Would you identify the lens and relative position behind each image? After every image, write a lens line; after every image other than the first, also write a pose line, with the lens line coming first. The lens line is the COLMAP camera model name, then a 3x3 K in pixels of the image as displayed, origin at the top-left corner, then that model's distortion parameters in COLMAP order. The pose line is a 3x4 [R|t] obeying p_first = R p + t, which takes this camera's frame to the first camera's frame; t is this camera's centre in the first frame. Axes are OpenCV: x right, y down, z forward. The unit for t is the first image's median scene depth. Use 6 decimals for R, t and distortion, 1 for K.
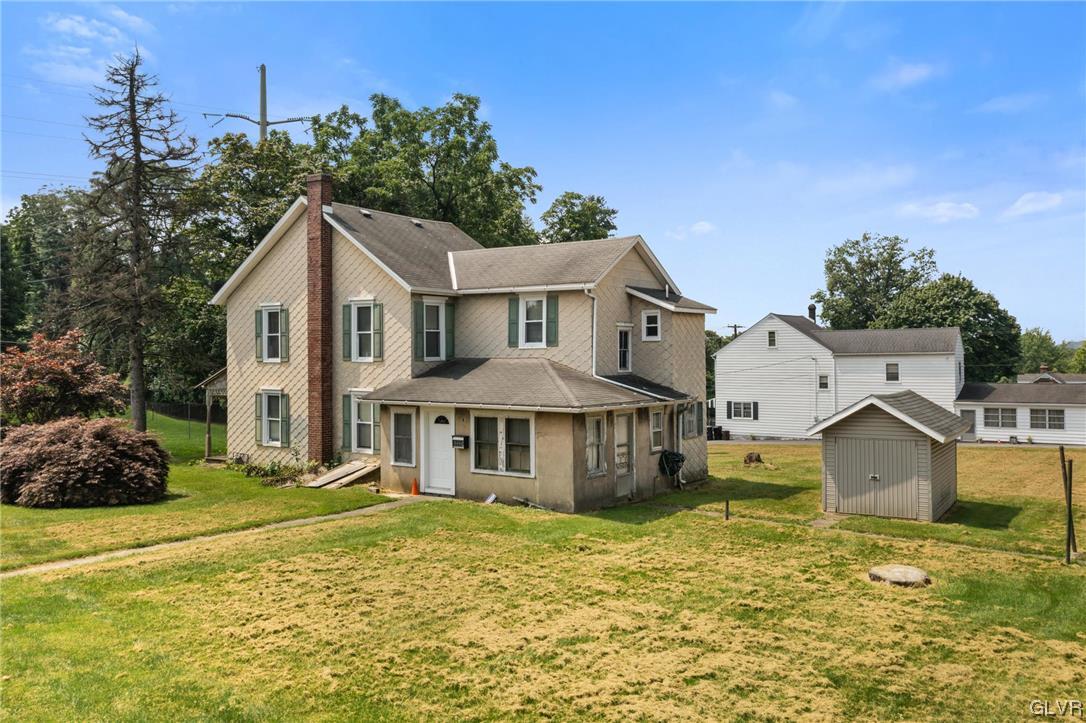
lens RADIAL K [[858.9, 0, 543.5], [0, 858.9, 383.1], [0, 0, 1]] dist [-0.002720, 0.003605]
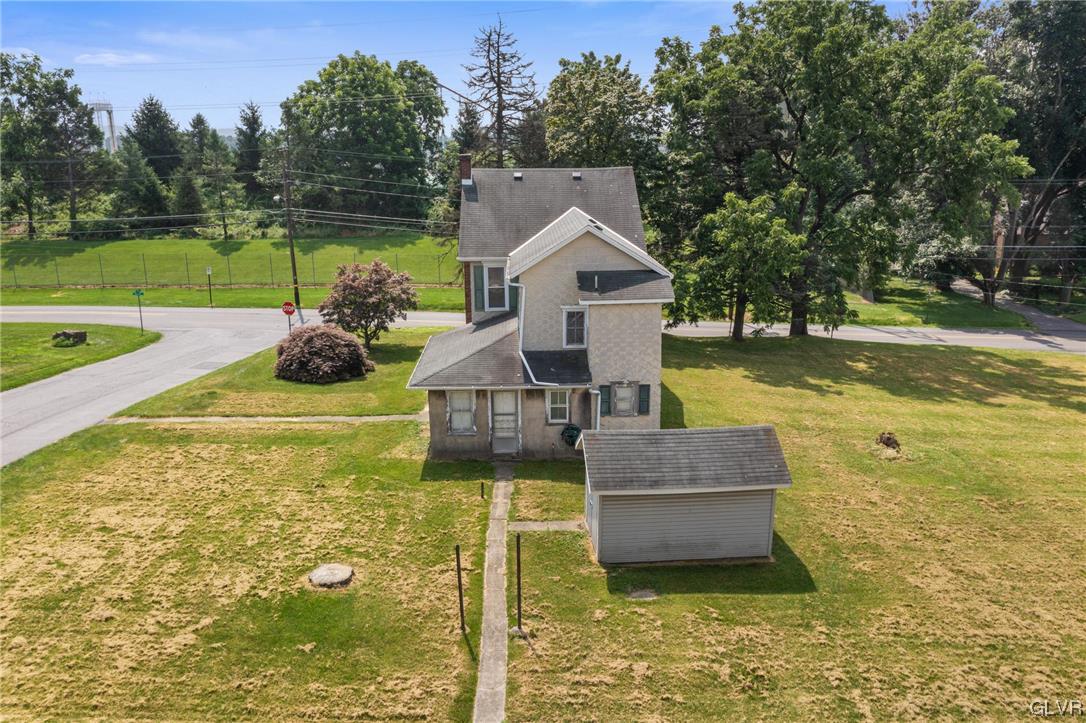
lens RADIAL K [[858.9, 0, 543.5], [0, 858.9, 383.1], [0, 0, 1]] dist [-0.002720, 0.003605]
pose [[0.588905, 0.211786, -0.779960, 1.081099], [-0.009634, 0.966826, 0.255253, -0.287838], [0.808145, -0.142805, 0.571409, 0.346822]]
